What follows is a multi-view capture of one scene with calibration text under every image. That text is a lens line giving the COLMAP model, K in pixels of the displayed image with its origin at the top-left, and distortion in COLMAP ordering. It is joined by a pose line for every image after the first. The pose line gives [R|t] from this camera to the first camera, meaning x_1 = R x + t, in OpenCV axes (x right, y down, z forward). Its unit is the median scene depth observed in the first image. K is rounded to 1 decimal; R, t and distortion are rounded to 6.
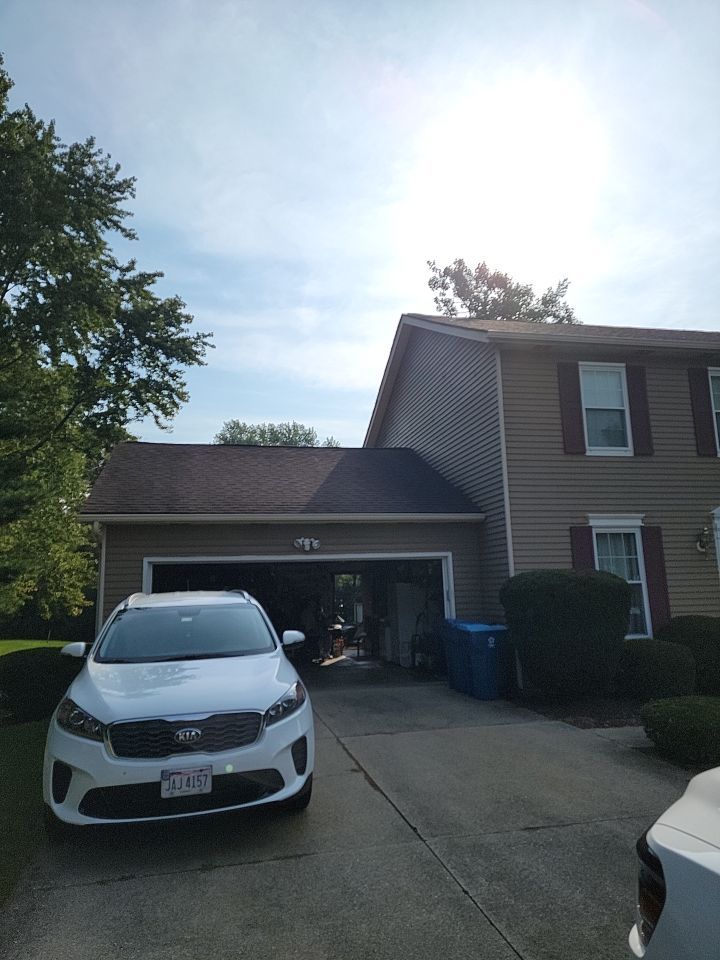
lens RADIAL K [[646.0, 0, 362.6], [0, 646.0, 491.6], [0, 0, 1]] dist [0.054952, -0.040470]
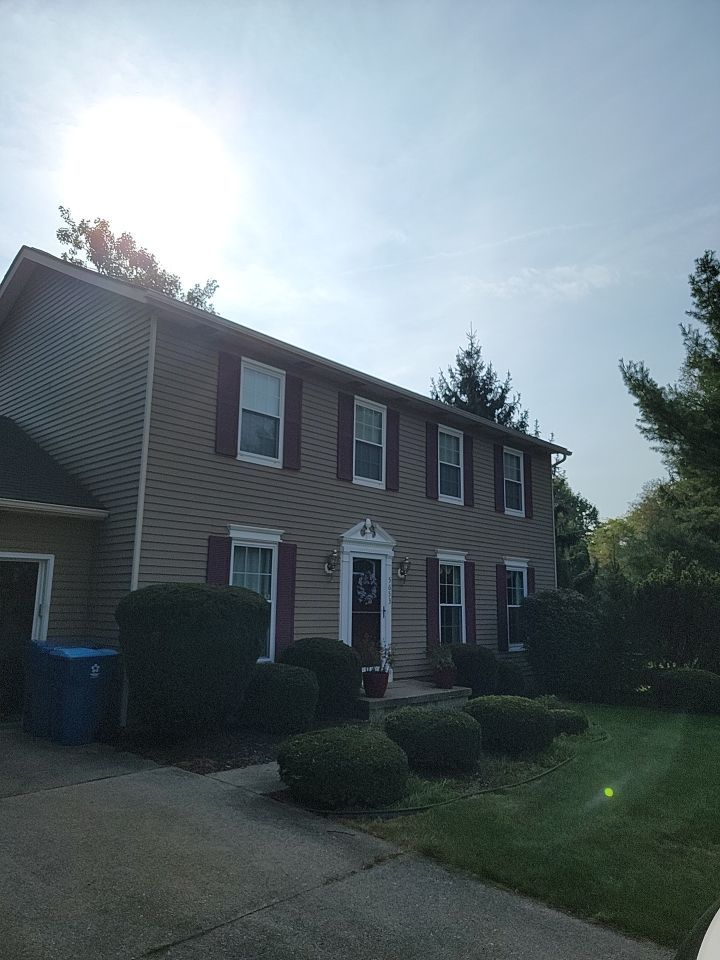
lens RADIAL K [[646.0, 0, 362.6], [0, 646.0, 491.6], [0, 0, 1]] dist [0.054952, -0.040470]
pose [[0.815172, 0.136981, 0.562789, -0.014680], [-0.124791, 0.990349, -0.060294, 0.020916], [-0.565617, -0.021081, 0.824399, 0.154588]]
